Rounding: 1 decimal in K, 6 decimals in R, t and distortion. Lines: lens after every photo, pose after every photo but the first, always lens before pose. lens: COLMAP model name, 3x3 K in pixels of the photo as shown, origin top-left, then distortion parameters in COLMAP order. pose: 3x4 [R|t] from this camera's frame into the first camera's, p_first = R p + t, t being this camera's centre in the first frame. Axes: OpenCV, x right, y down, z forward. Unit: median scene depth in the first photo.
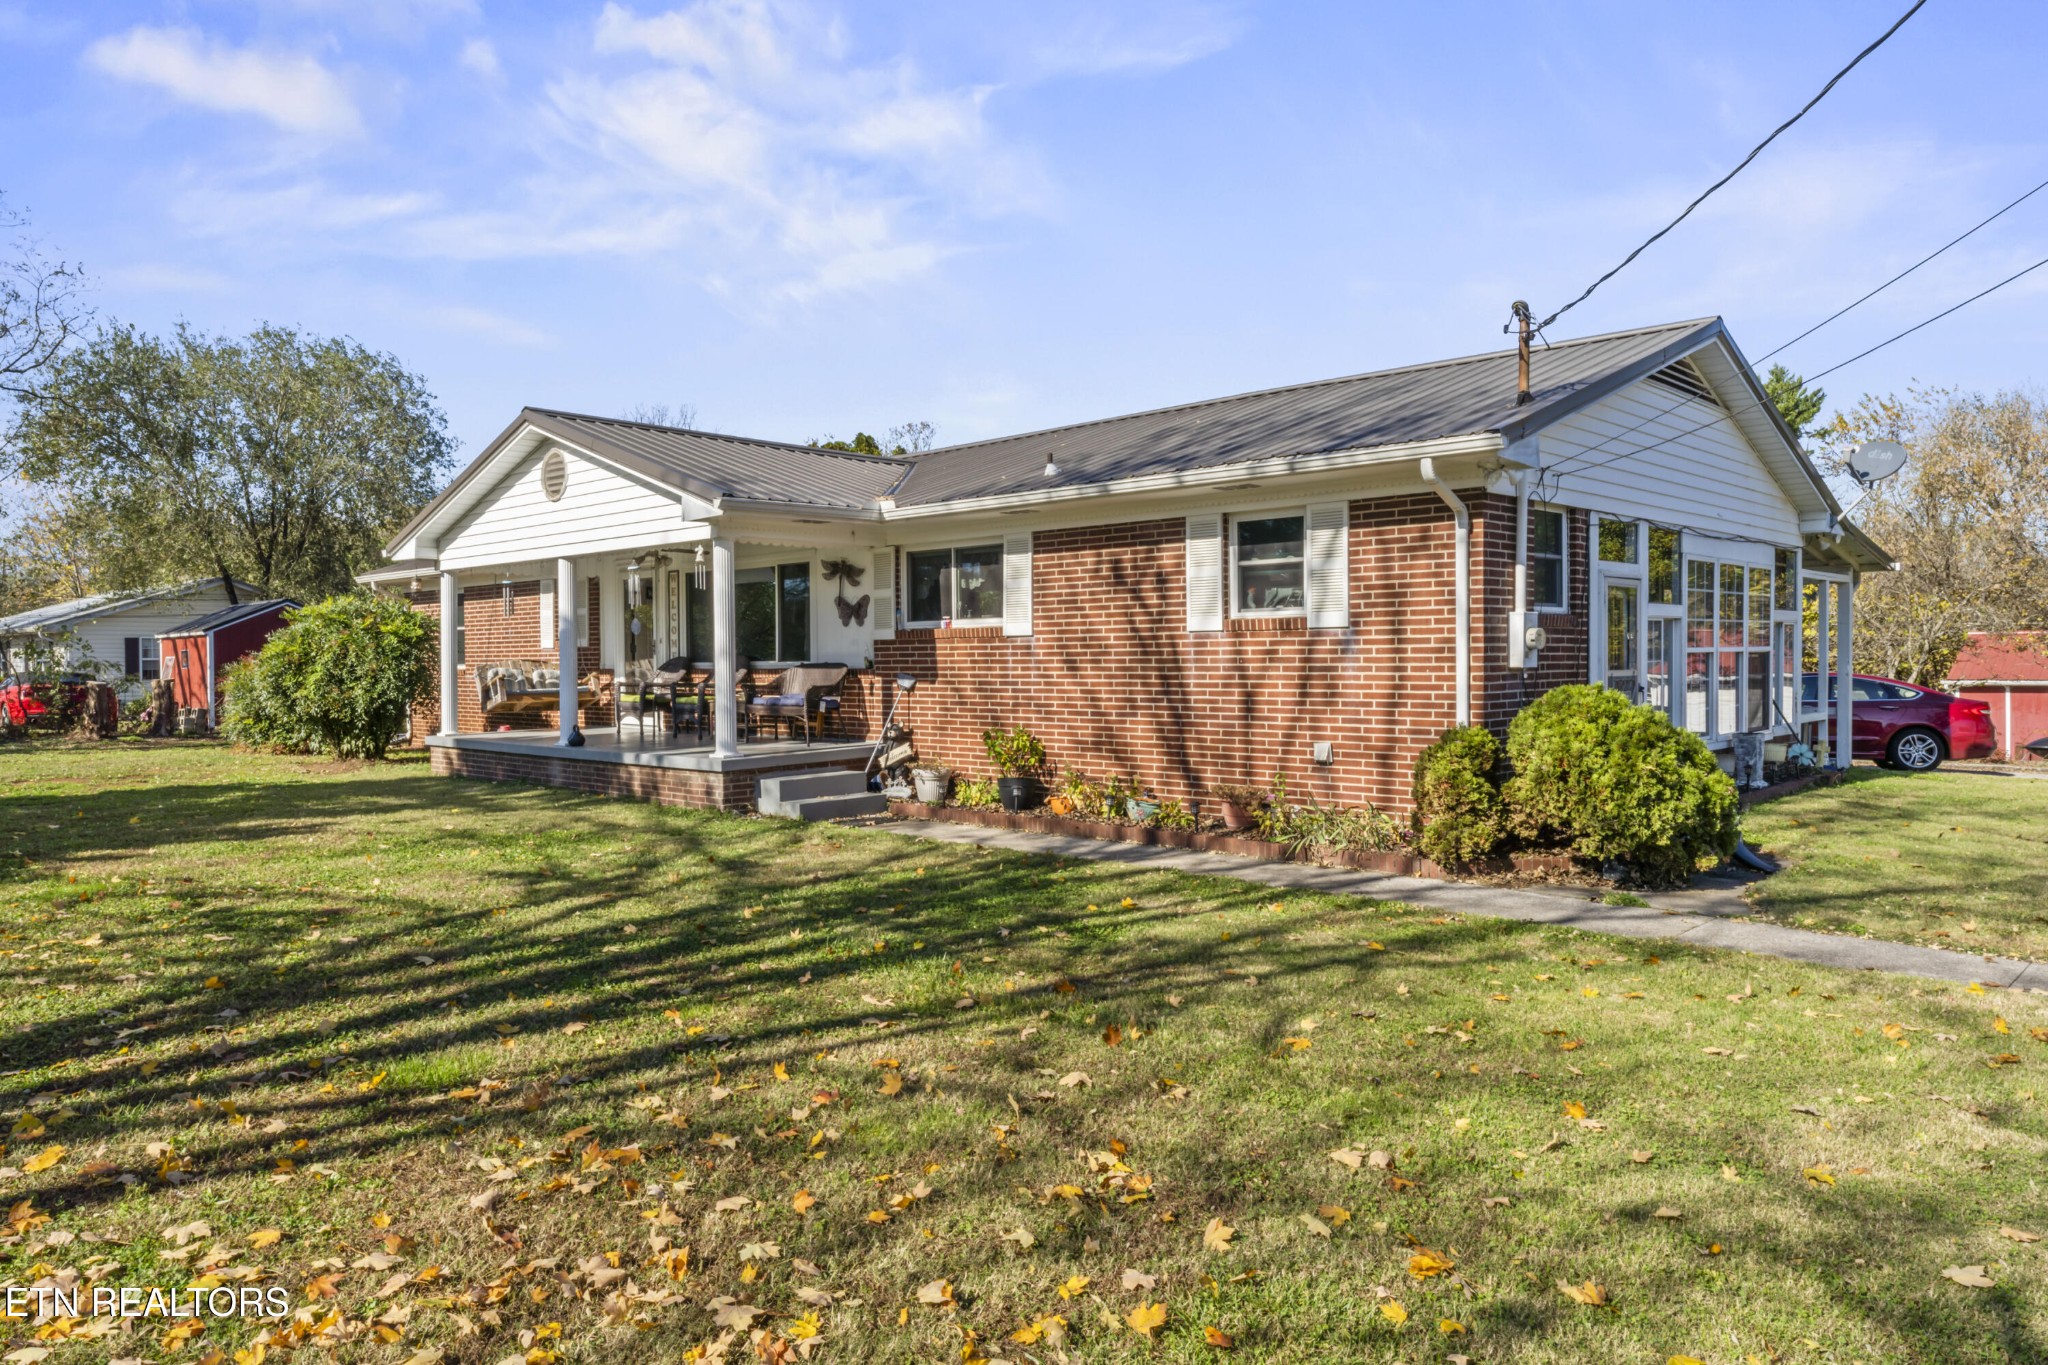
lens RADIAL K [[1319.8, 0, 1024.0], [0, 1319.8, 682.5], [0, 0, 1]] dist [0.008232, 0.001241]
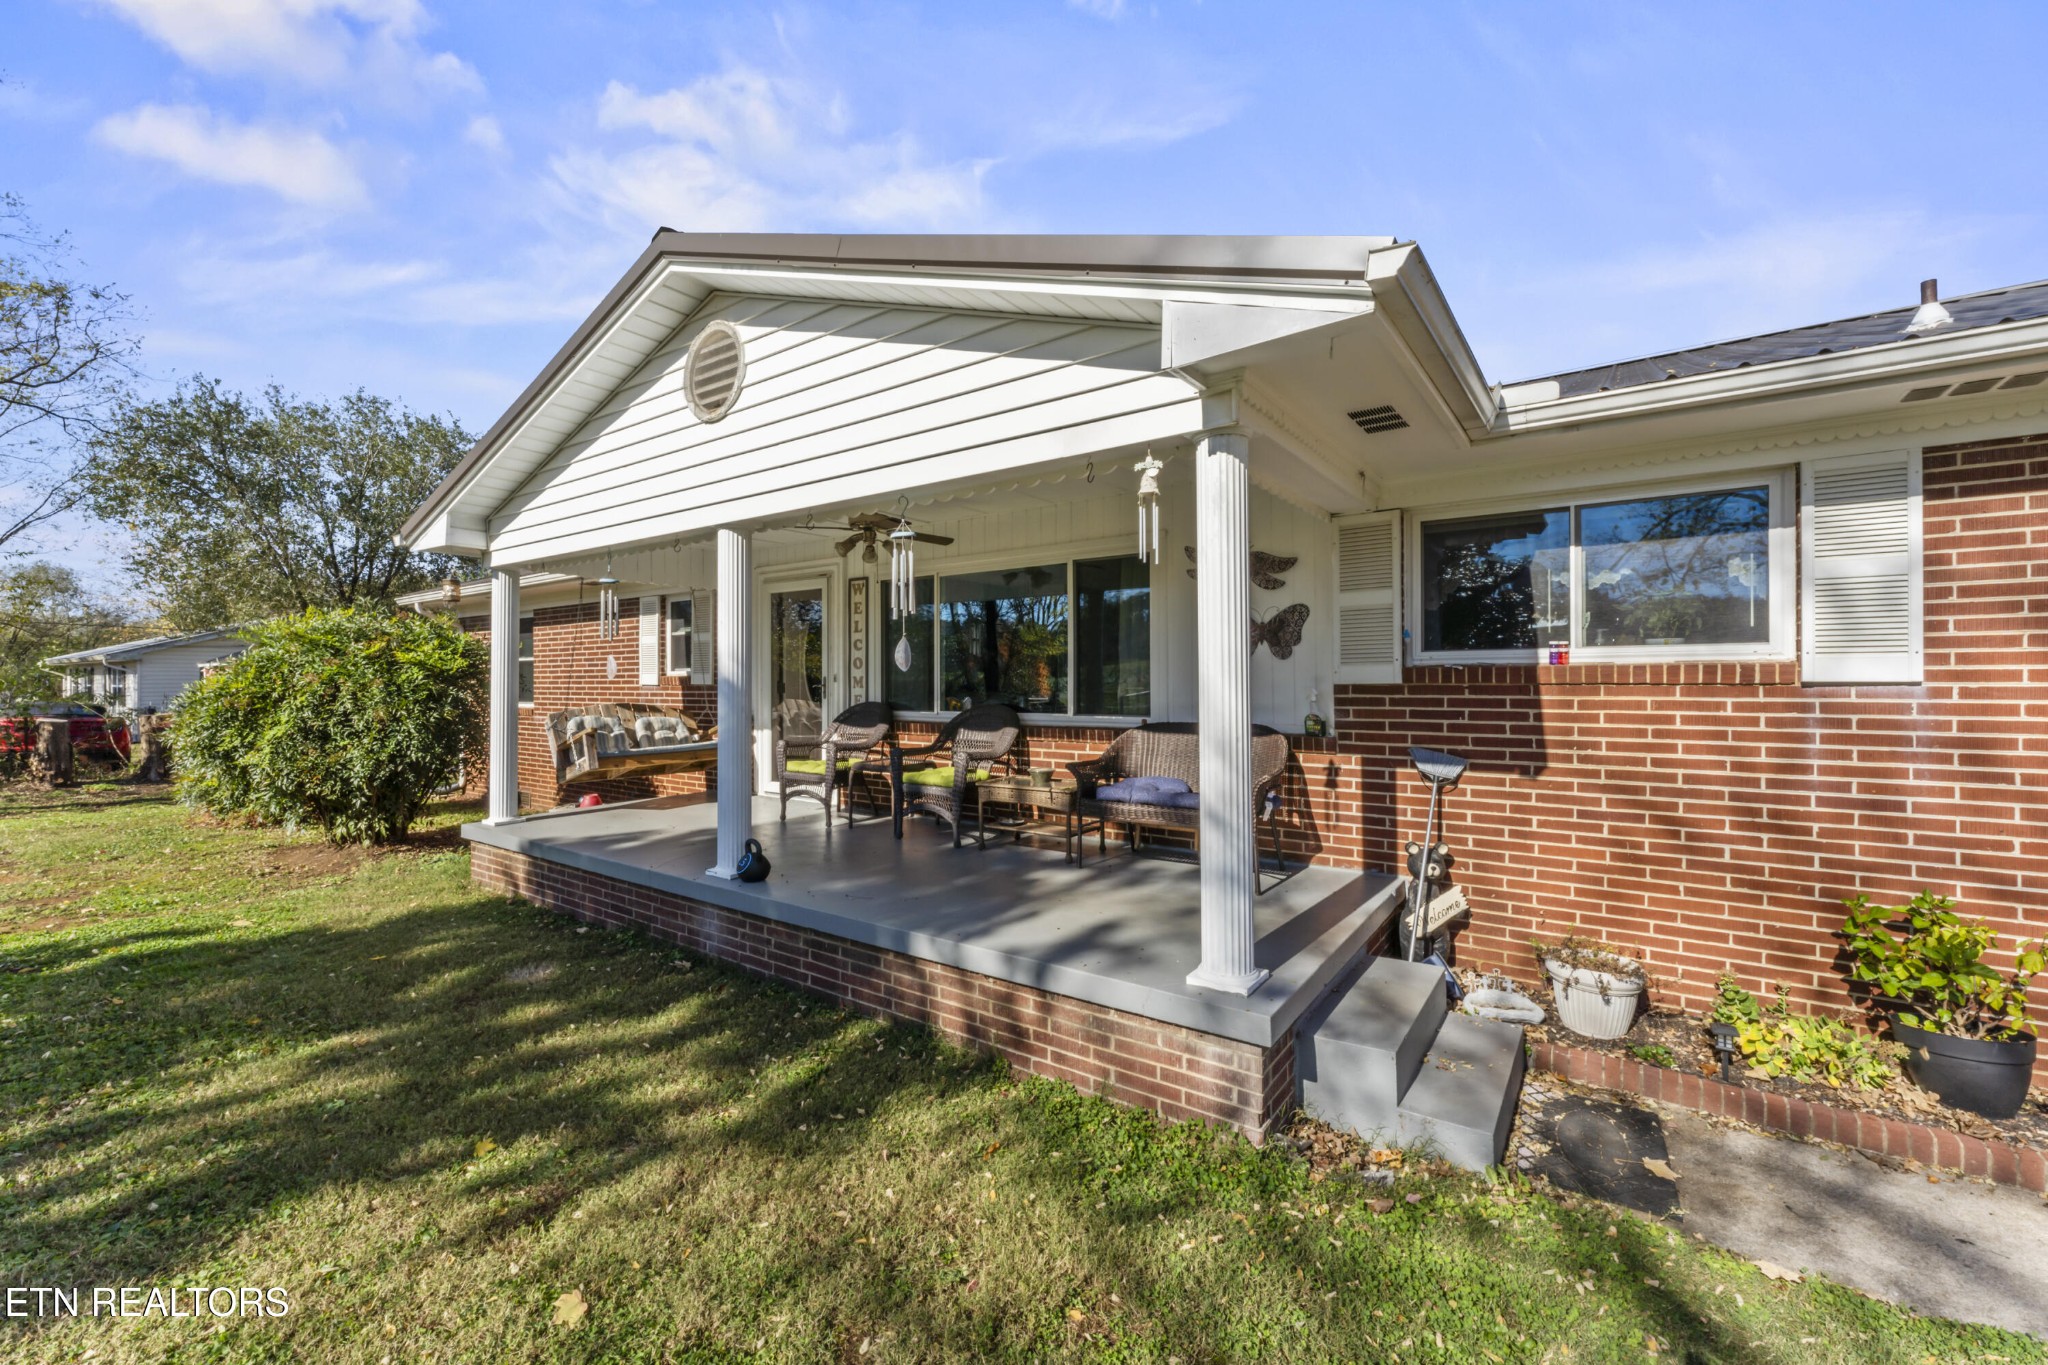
lens RADIAL K [[800.7, 0, 1021.6], [0, 800.7, 685.6], [0, 0, 1]] dist [0.000119, 0.000010]
pose [[0.989046, 0.005345, 0.147508, -0.277650], [-0.003081, 0.999874, -0.015572, -0.024947], [-0.147572, 0.014947, 0.988938, 0.658017]]
